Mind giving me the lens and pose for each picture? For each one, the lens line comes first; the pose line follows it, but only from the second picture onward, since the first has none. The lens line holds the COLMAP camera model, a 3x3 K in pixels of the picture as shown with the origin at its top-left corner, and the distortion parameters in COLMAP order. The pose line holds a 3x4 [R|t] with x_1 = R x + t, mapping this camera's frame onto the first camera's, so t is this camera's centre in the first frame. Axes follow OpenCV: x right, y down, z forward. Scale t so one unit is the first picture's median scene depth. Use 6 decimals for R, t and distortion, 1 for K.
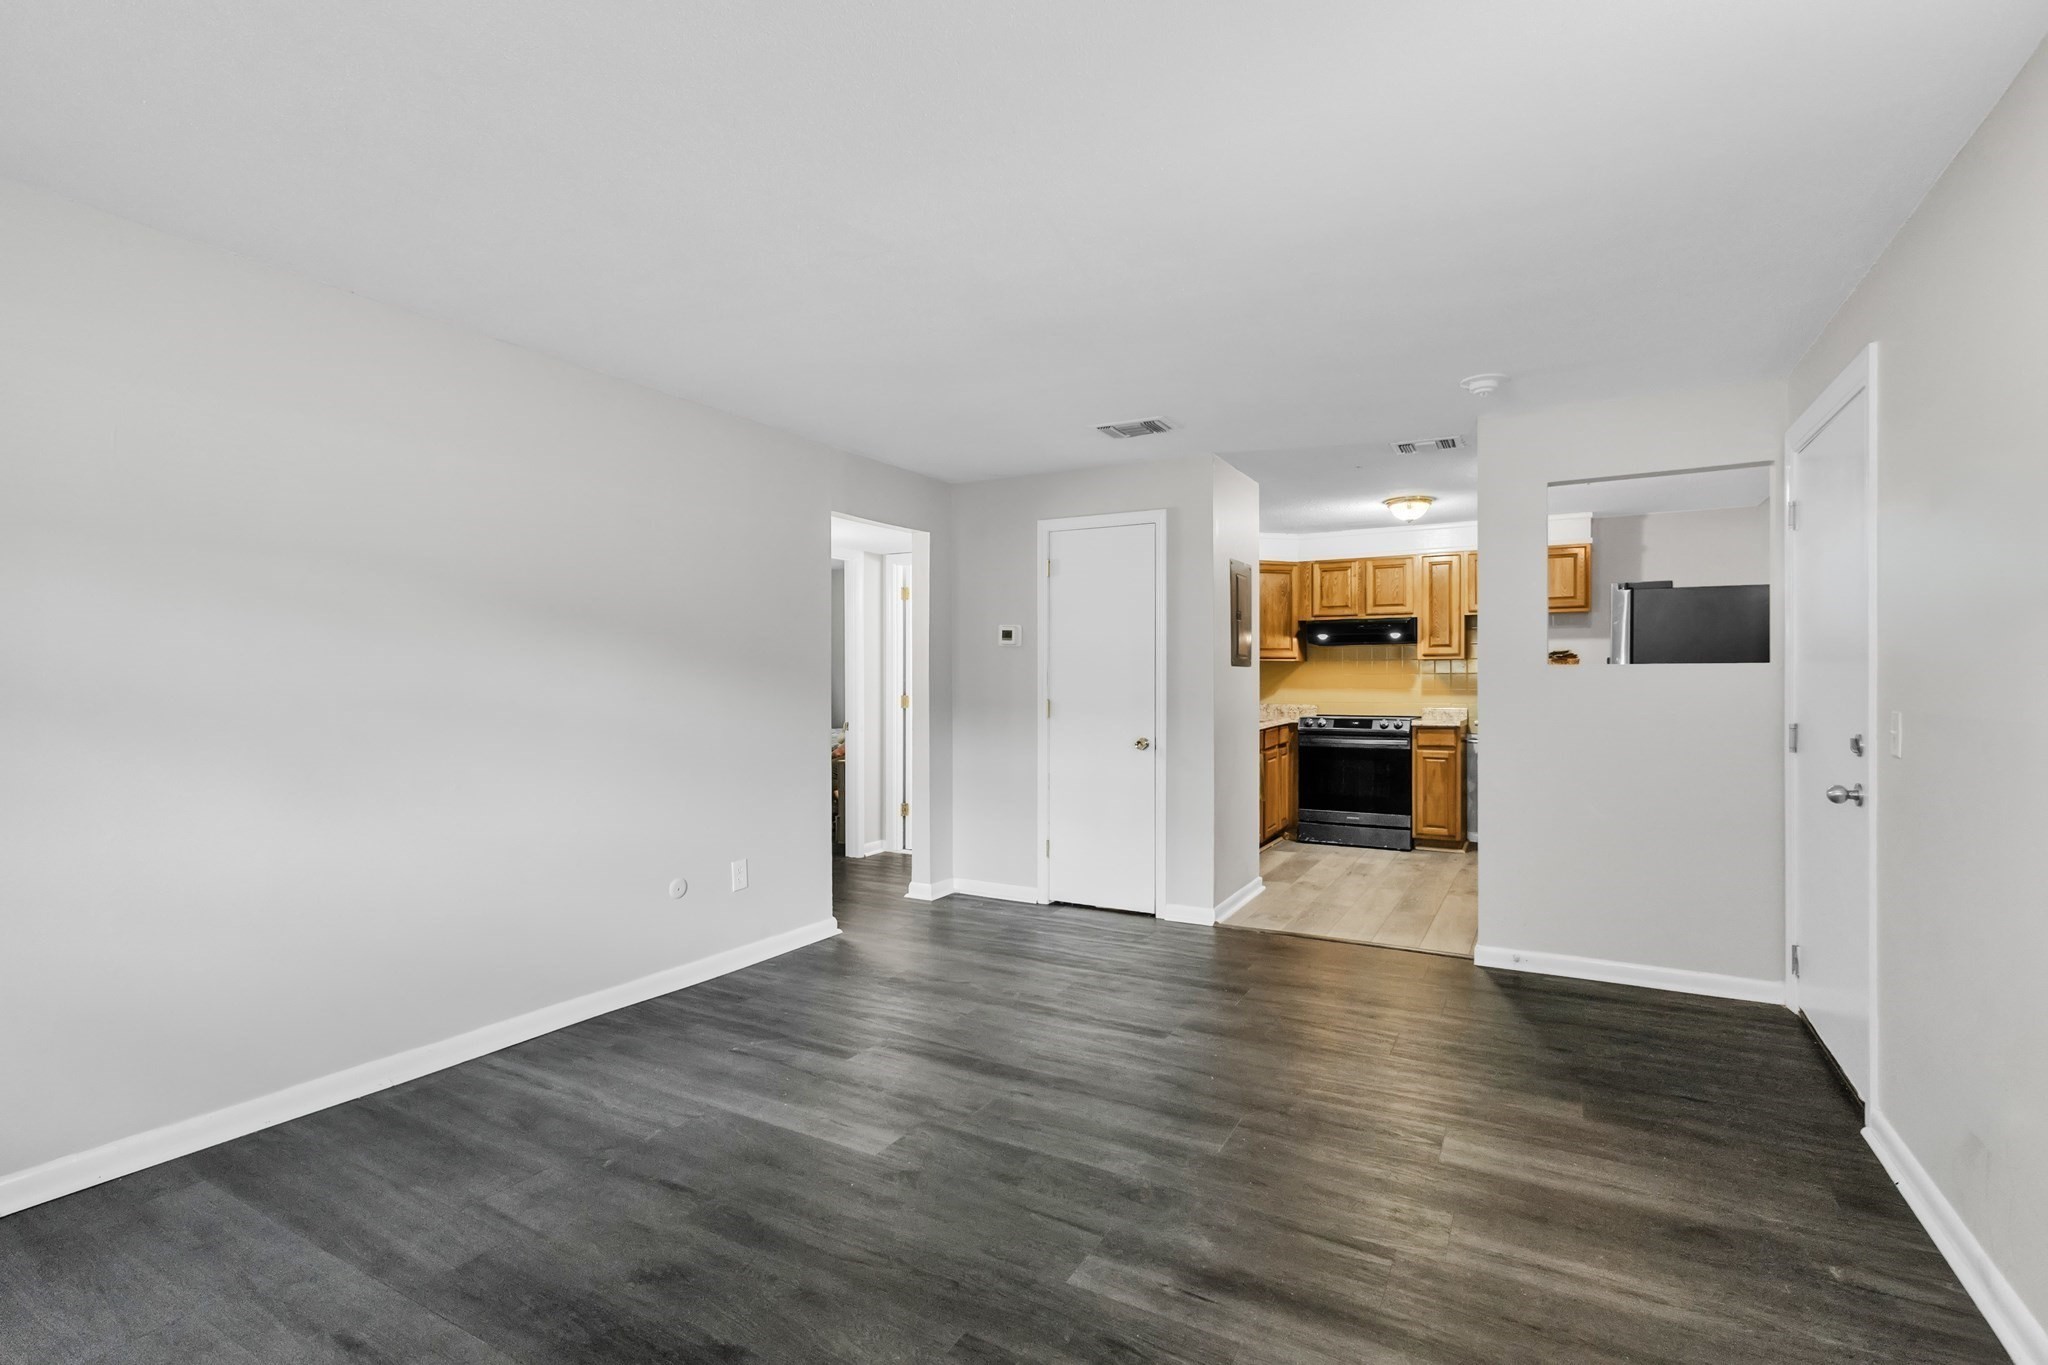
lens RADIAL K [[947.1, 0, 1027.2], [0, 947.1, 675.0], [0, 0, 1]] dist [-0.000508, -0.000045]
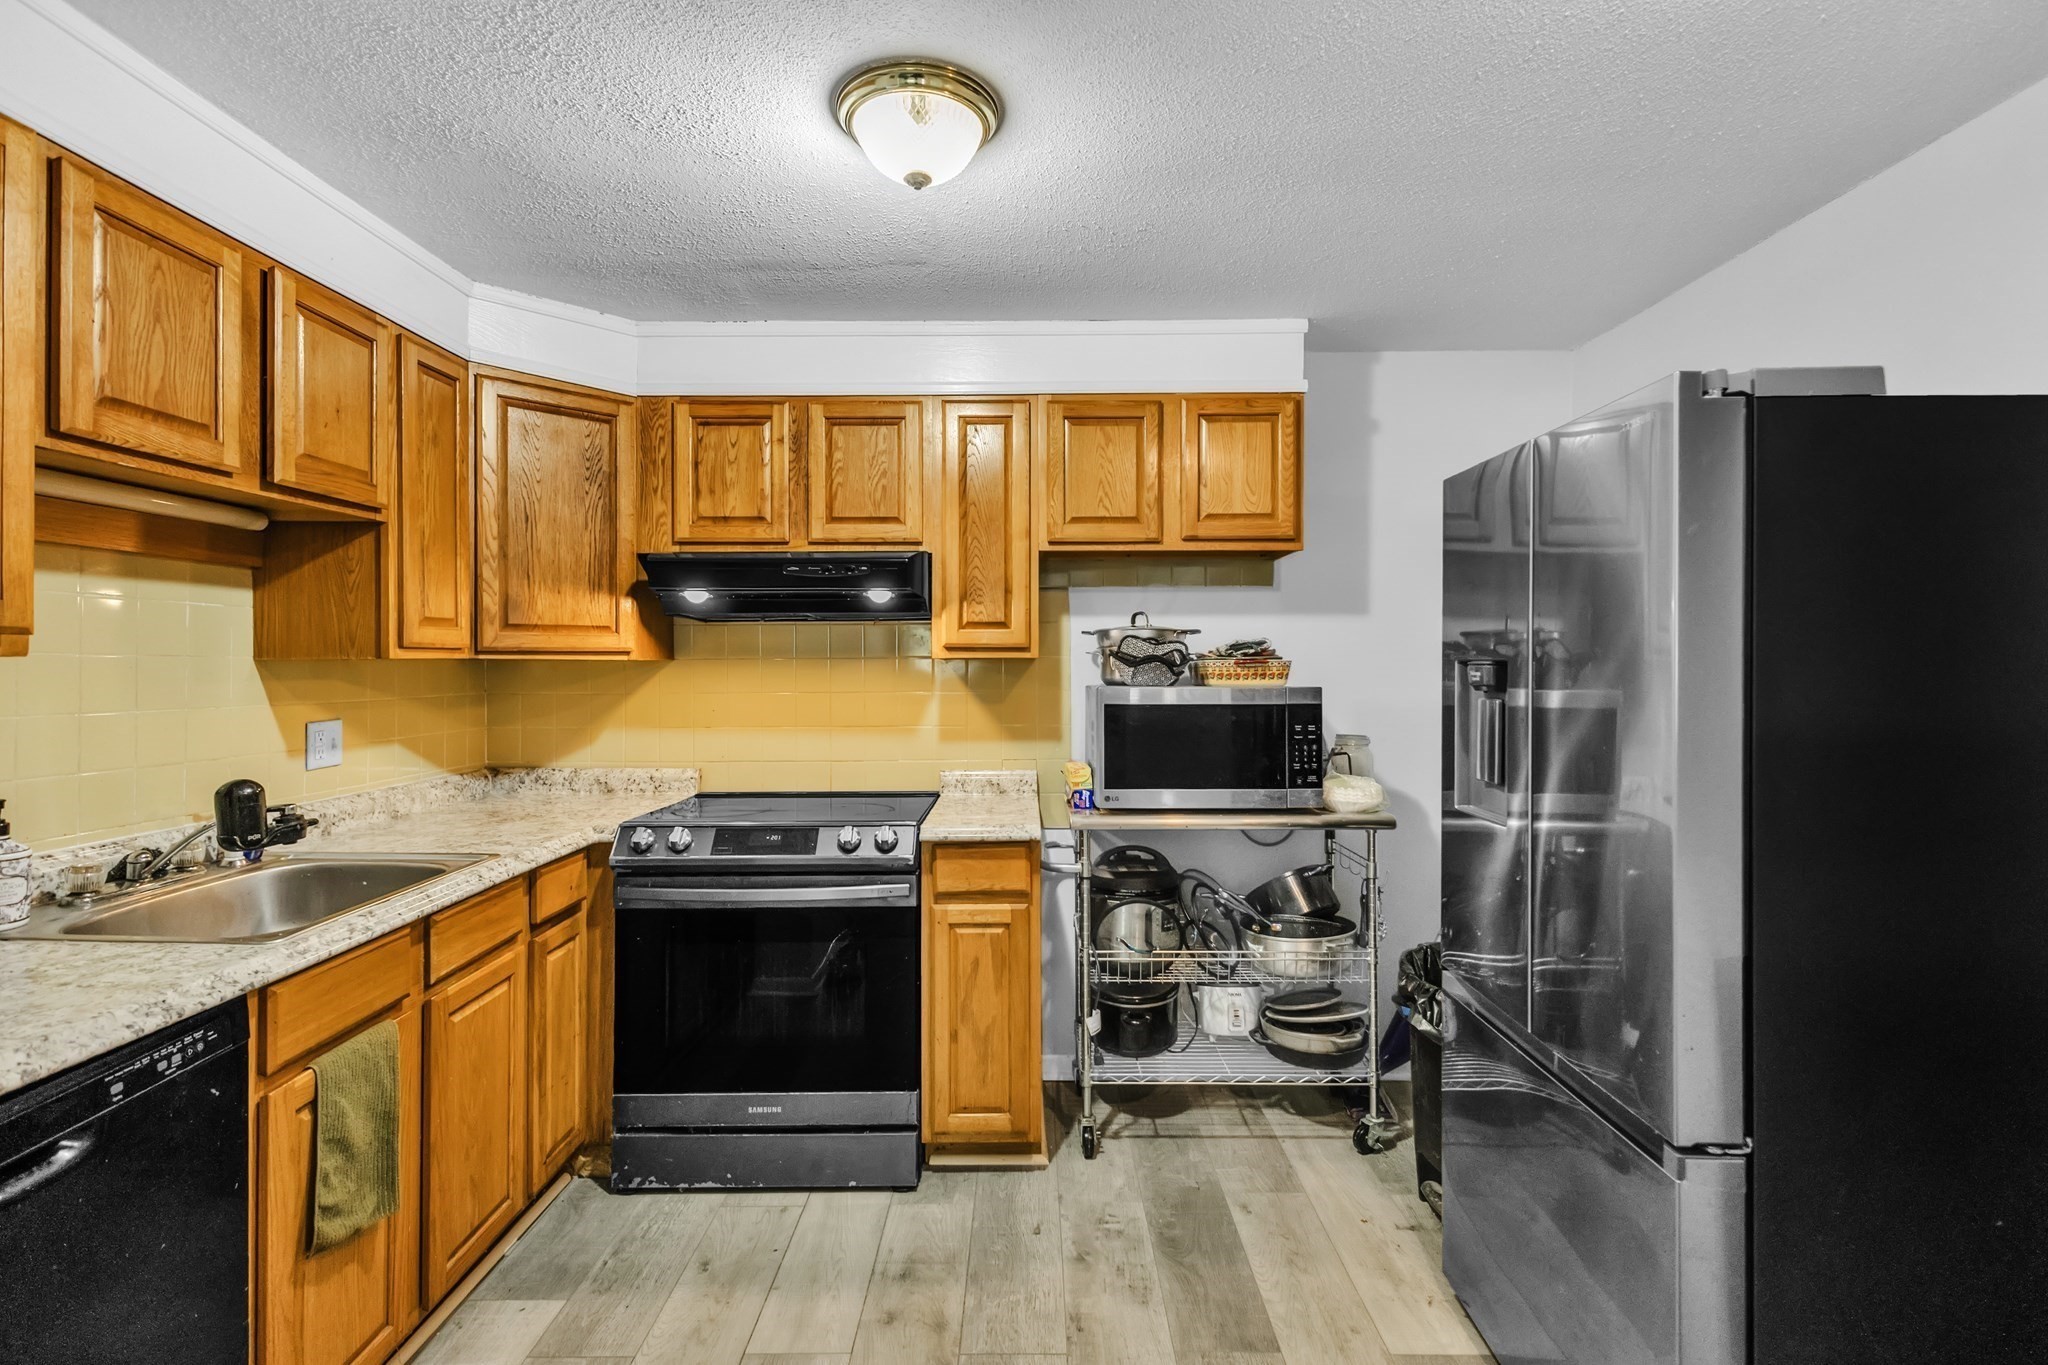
lens RADIAL K [[969.9, 0, 1023.9], [0, 969.9, 654.1], [0, 0, 1]] dist [-0.000047, -0.000186]
pose [[0.875164, 0.003303, 0.483814, 0.245664], [0.001874, 0.999946, -0.010216, -0.013813], [-0.483822, 0.009847, 0.875111, 0.617150]]
